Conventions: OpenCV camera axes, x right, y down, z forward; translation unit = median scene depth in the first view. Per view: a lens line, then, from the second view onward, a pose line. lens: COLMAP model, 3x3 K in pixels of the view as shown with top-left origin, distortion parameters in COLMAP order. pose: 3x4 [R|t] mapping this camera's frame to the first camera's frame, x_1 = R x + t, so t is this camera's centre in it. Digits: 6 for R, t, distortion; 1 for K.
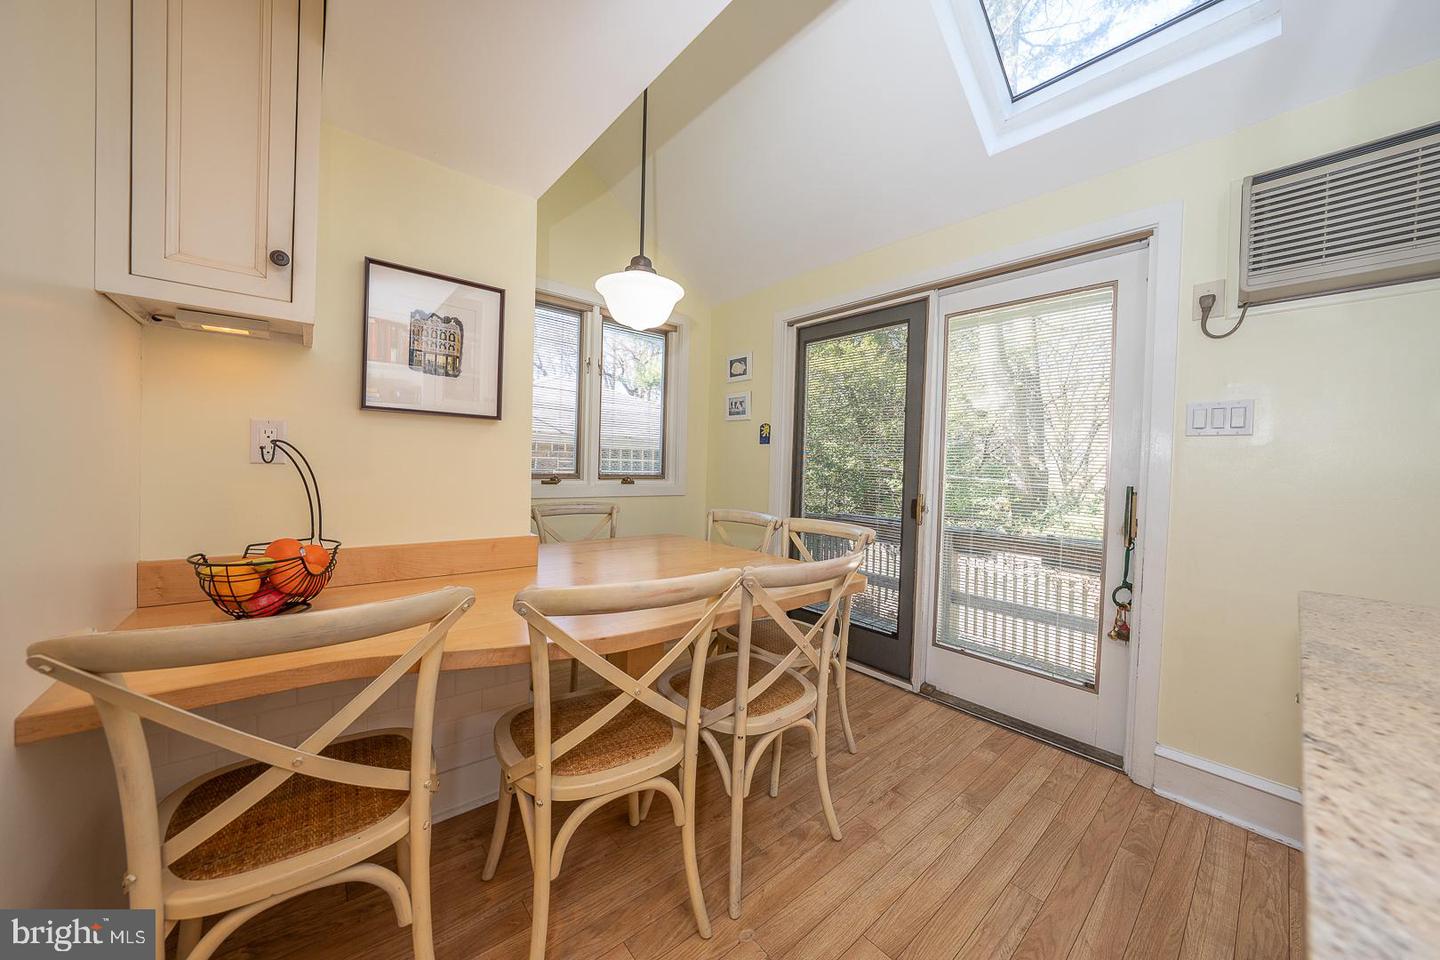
lens RADIAL K [[495.0, 0, 722.3], [0, 495.0, 474.4], [0, 0, 1]] dist [-0.030876, 0.007028]
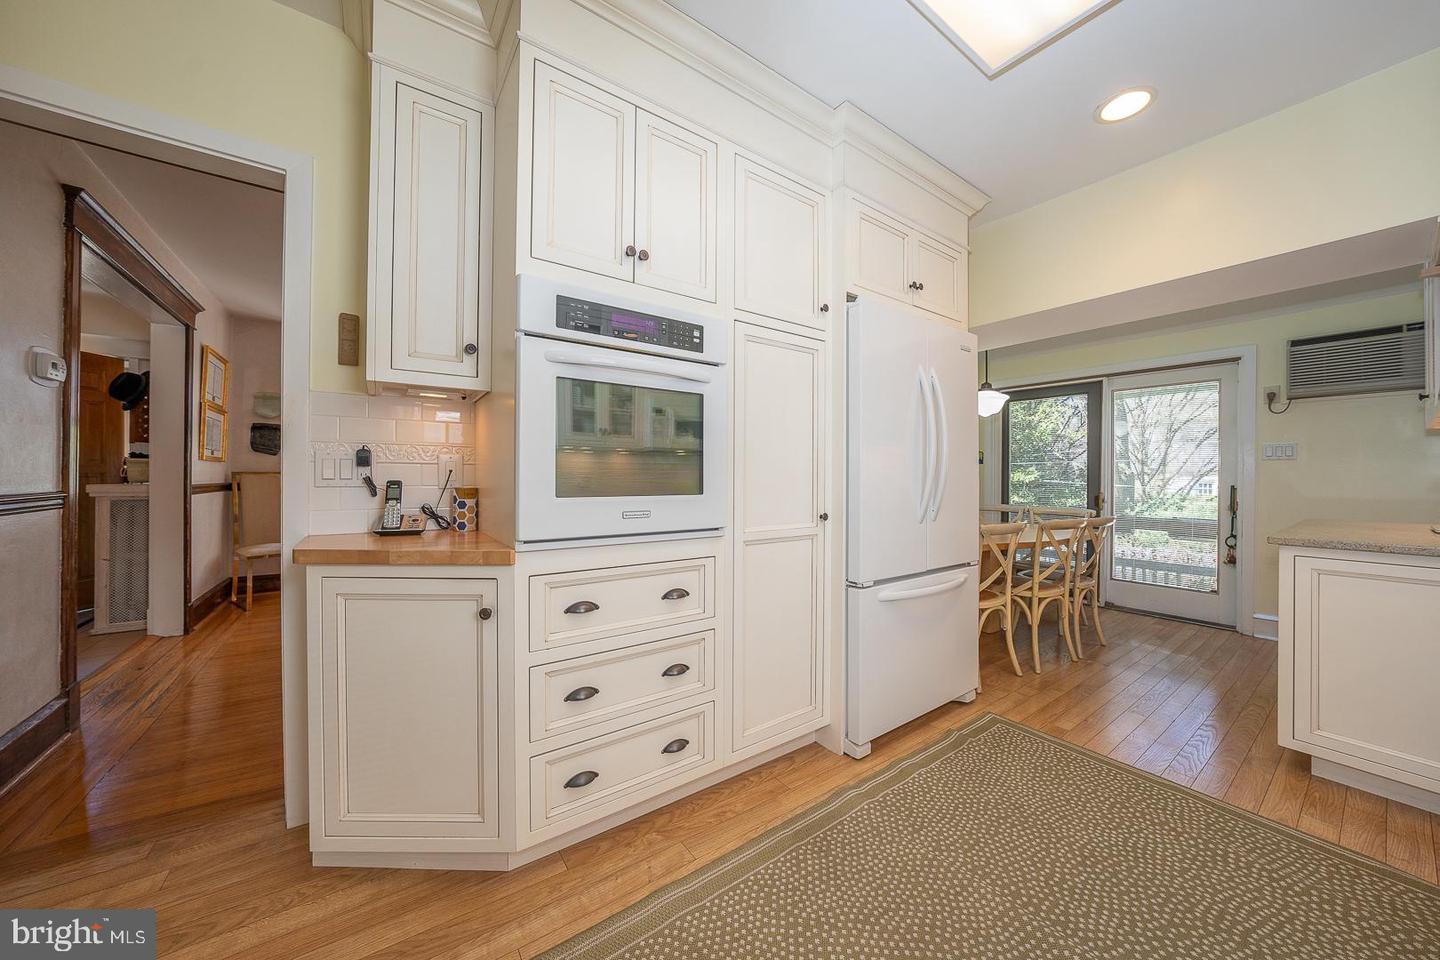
lens RADIAL K [[495.0, 0, 722.3], [0, 495.0, 474.4], [0, 0, 1]] dist [-0.030876, 0.007028]
pose [[0.996670, -0.020530, -0.078910, -1.230971], [0.018862, 0.999584, -0.021821, -0.018386], [0.079326, 0.020260, 0.996643, -1.282440]]
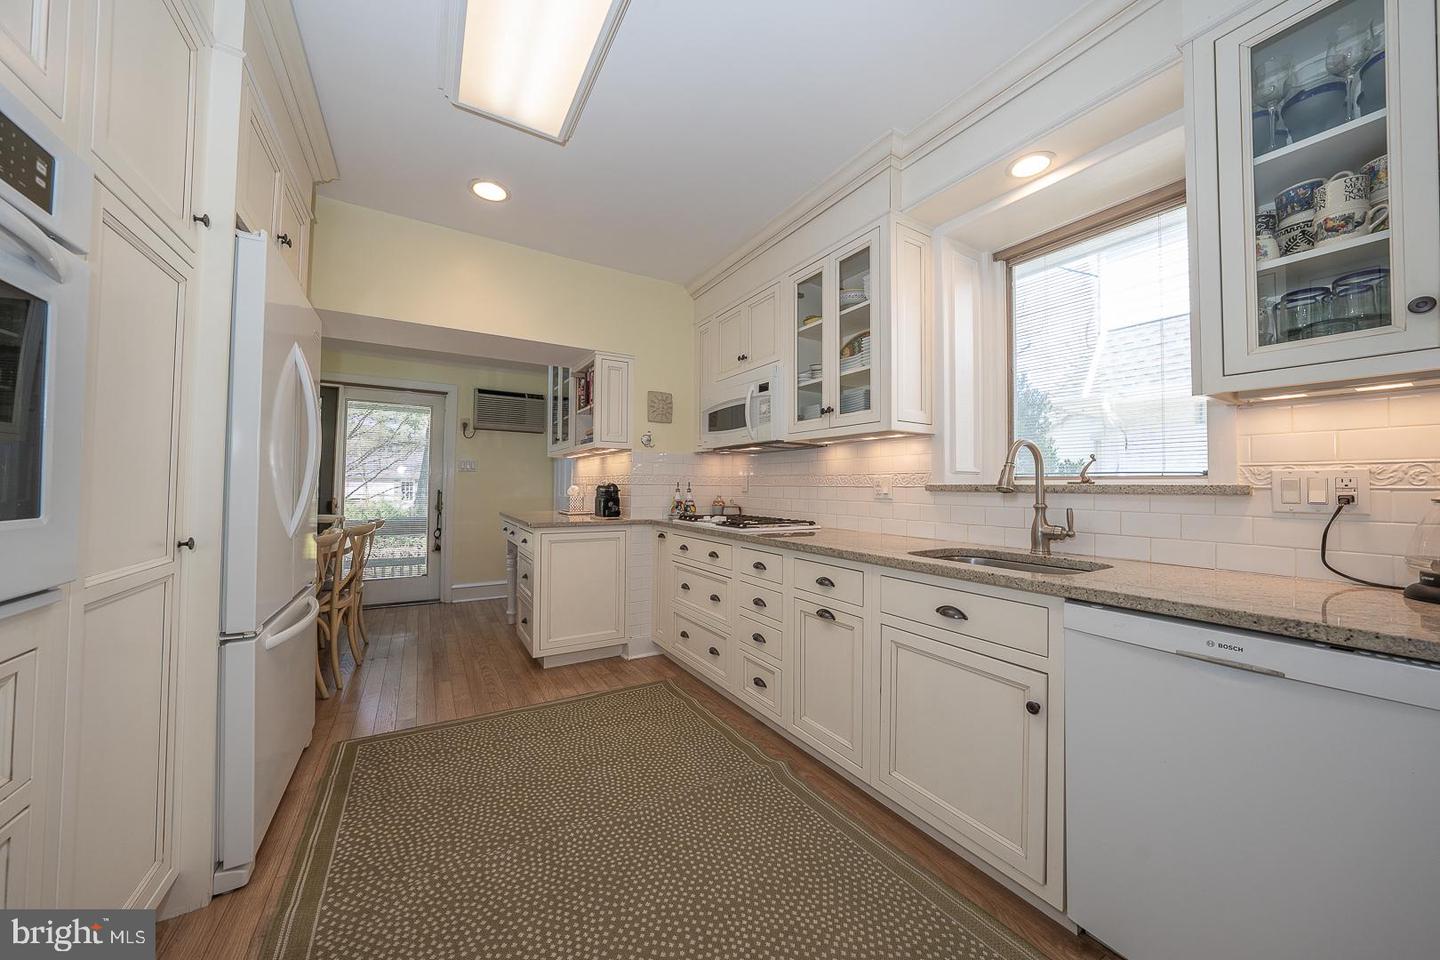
lens RADIAL K [[495.0, 0, 722.3], [0, 495.0, 474.4], [0, 0, 1]] dist [-0.030876, 0.007028]
pose [[0.152007, 0.004201, 0.988371, -1.701697], [0.010449, 0.999928, -0.005857, -0.030701], [-0.988324, 0.011218, 0.151952, -0.986801]]
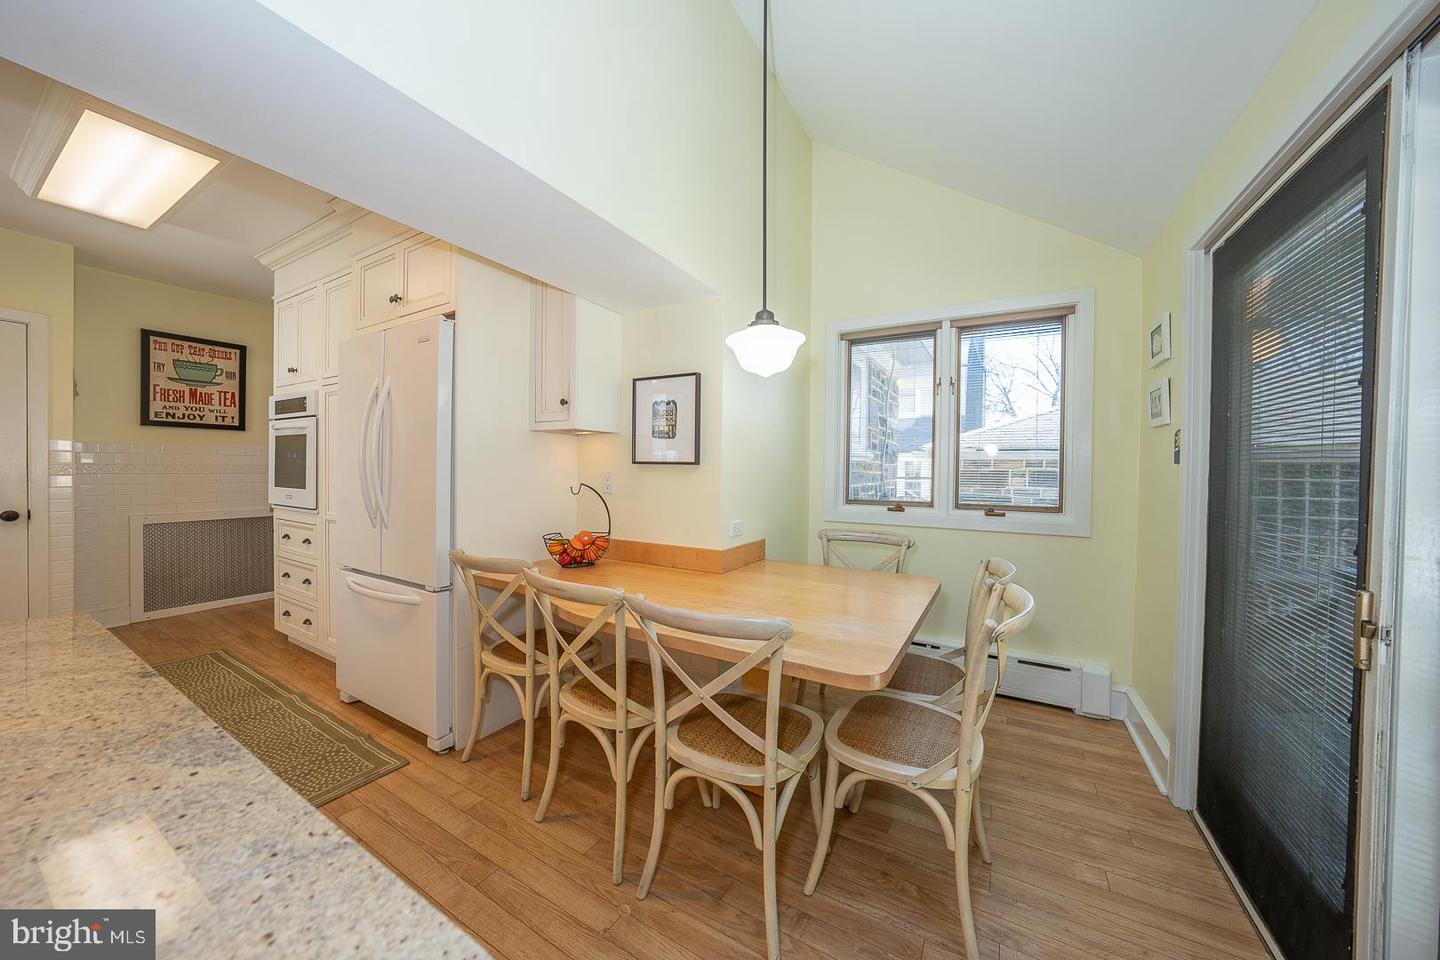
lens RADIAL K [[495.0, 0, 722.3], [0, 495.0, 474.4], [0, 0, 1]] dist [-0.030876, 0.007028]
pose [[0.339022, -0.006908, -0.940753, 0.880007], [-0.020913, 0.999671, -0.014877, -0.060503], [0.940546, 0.024717, 0.338766, 0.568848]]
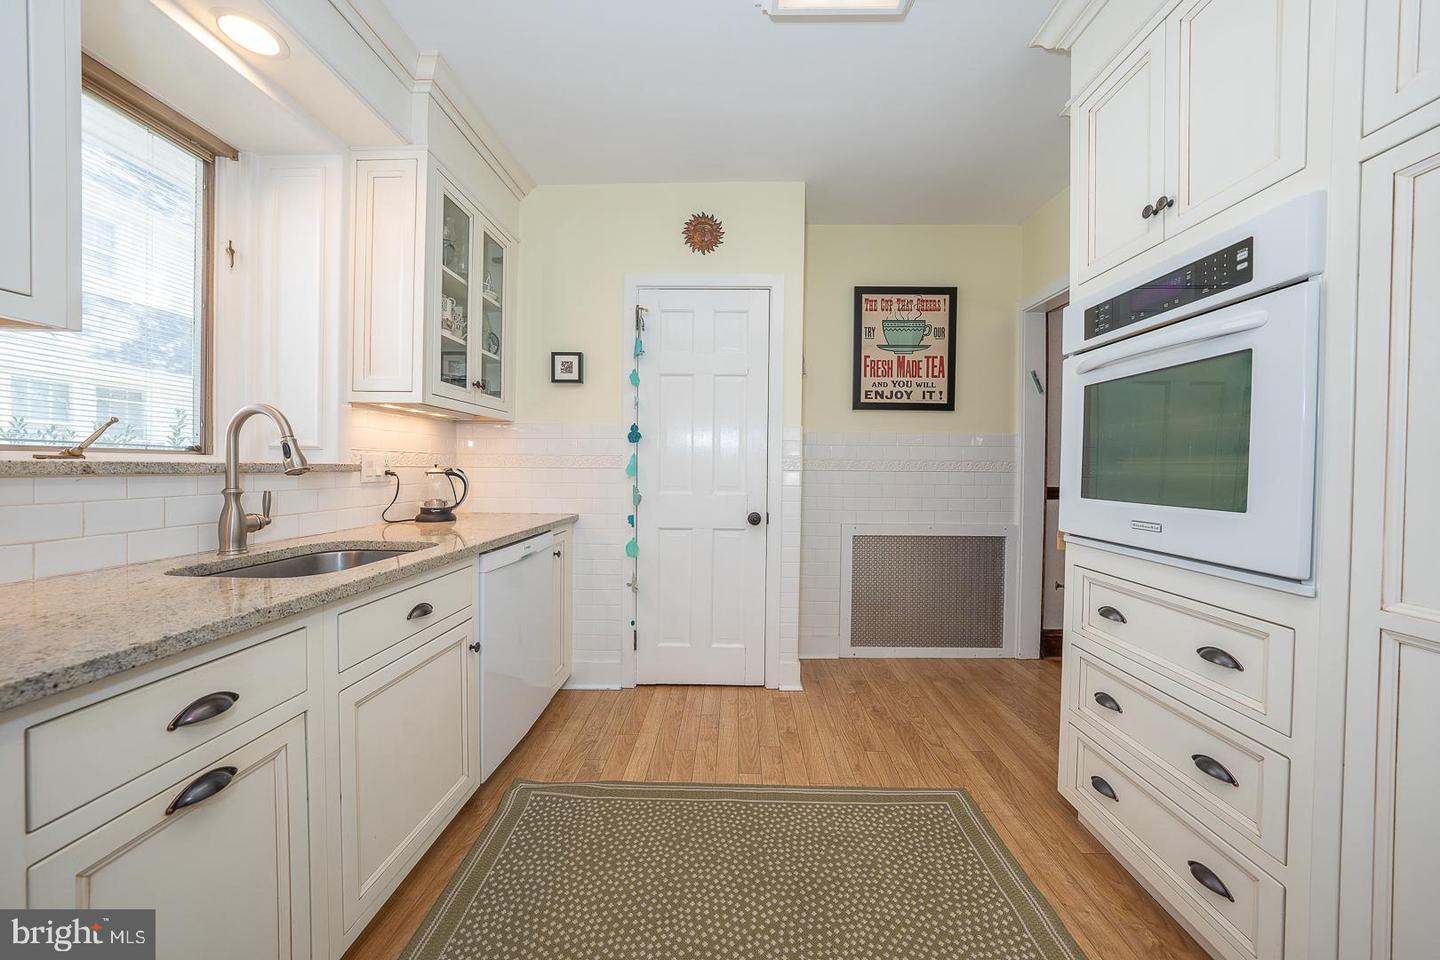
lens RADIAL K [[495.0, 0, 722.3], [0, 495.0, 474.4], [0, 0, 1]] dist [-0.030876, 0.007028]
pose [[-0.664732, -0.017184, -0.746884, -0.464698], [-0.039770, 0.999132, 0.012409, -0.030190], [0.746022, 0.037952, -0.664838, -0.366956]]
